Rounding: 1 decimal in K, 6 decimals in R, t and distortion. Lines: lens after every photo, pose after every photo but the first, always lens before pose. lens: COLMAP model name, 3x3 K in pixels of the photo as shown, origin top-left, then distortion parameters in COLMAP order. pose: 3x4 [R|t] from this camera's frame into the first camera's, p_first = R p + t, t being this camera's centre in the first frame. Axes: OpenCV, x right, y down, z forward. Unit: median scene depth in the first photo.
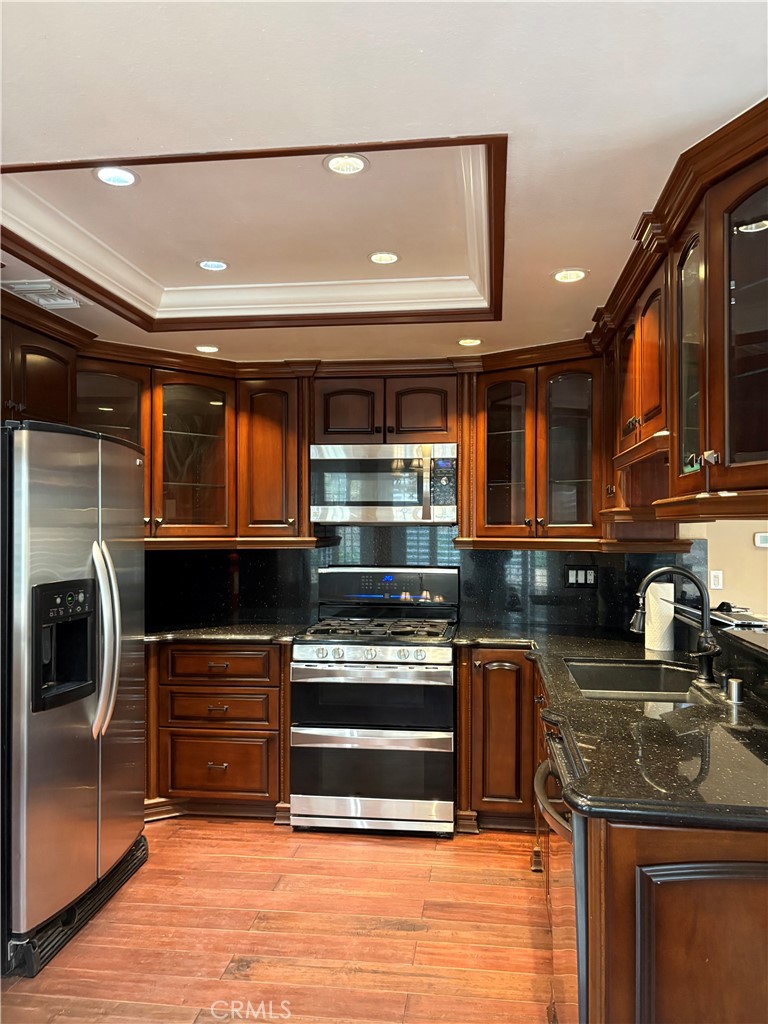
lens RADIAL K [[781.8, 0, 388.0], [0, 781.8, 515.6], [0, 0, 1]] dist [0.025839, -0.036971]
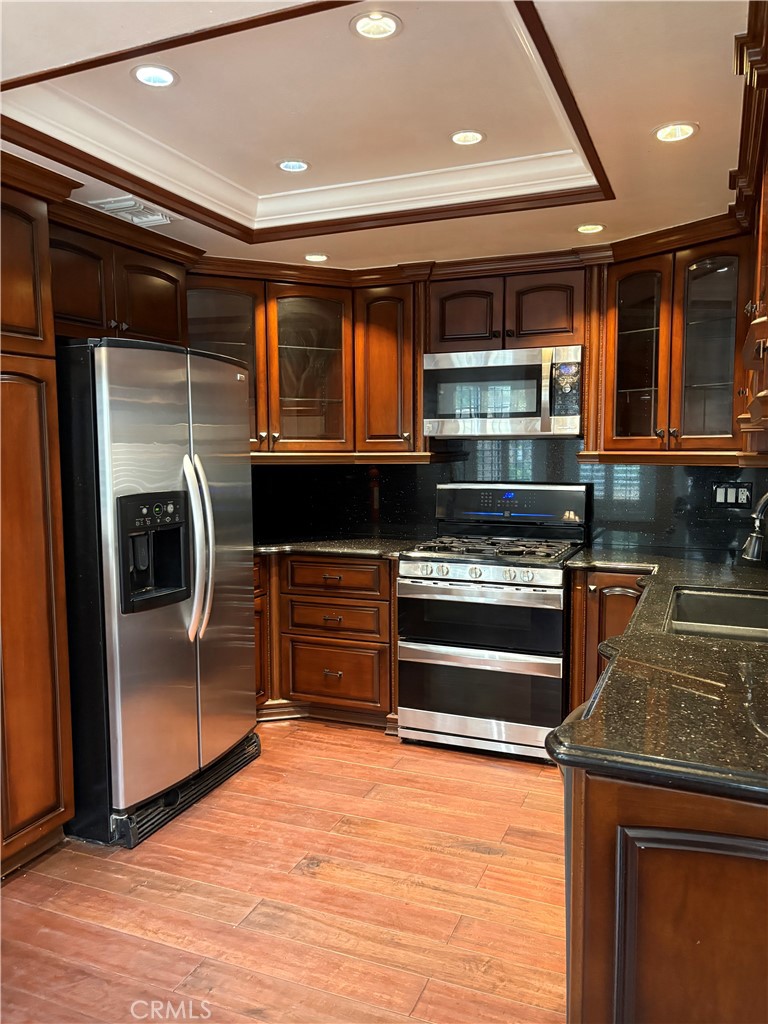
lens RADIAL K [[781.8, 0, 376.6], [0, 781.8, 516.1], [0, 0, 1]] dist [0.025839, -0.036971]
pose [[0.961715, 0.019008, -0.273392, 0.129386], [0.010267, 0.994392, 0.105255, 0.005726], [0.273860, -0.104032, 0.956127, 0.059889]]
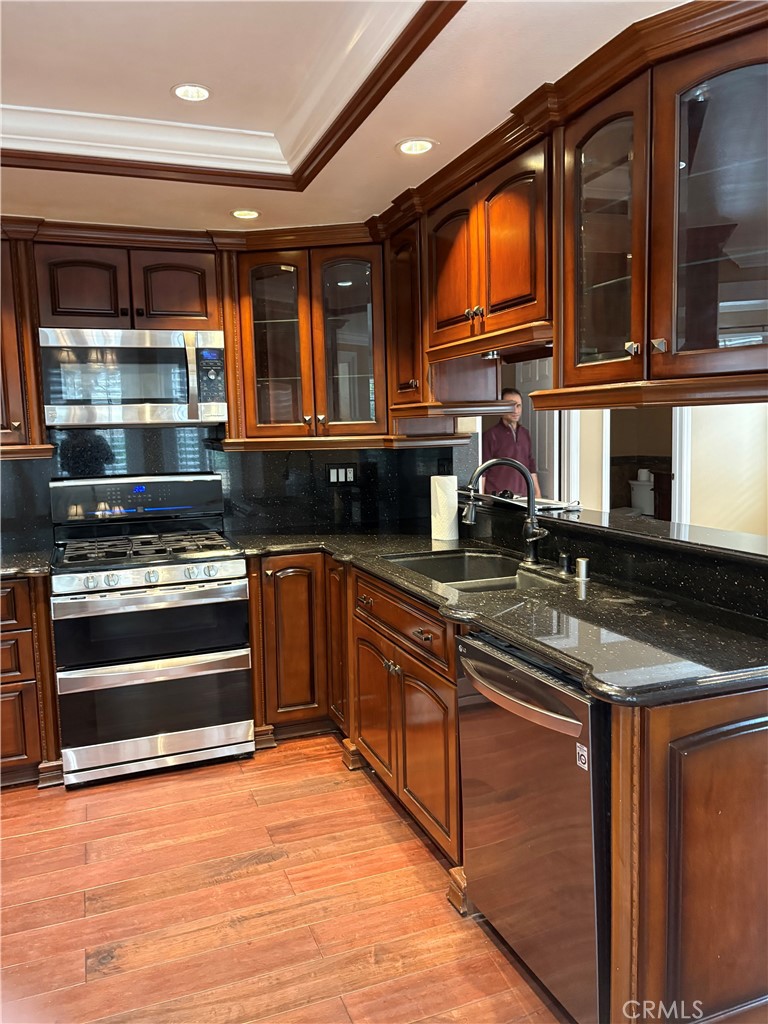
lens RADIAL K [[781.8, 0, 383.0], [0, 781.8, 511.3], [0, 0, 1]] dist [0.025839, -0.036971]
pose [[0.880550, -0.075937, 0.467830, -0.211241], [0.019897, 0.992134, 0.123593, 0.003511], [-0.473535, -0.099521, 0.875134, 0.134092]]
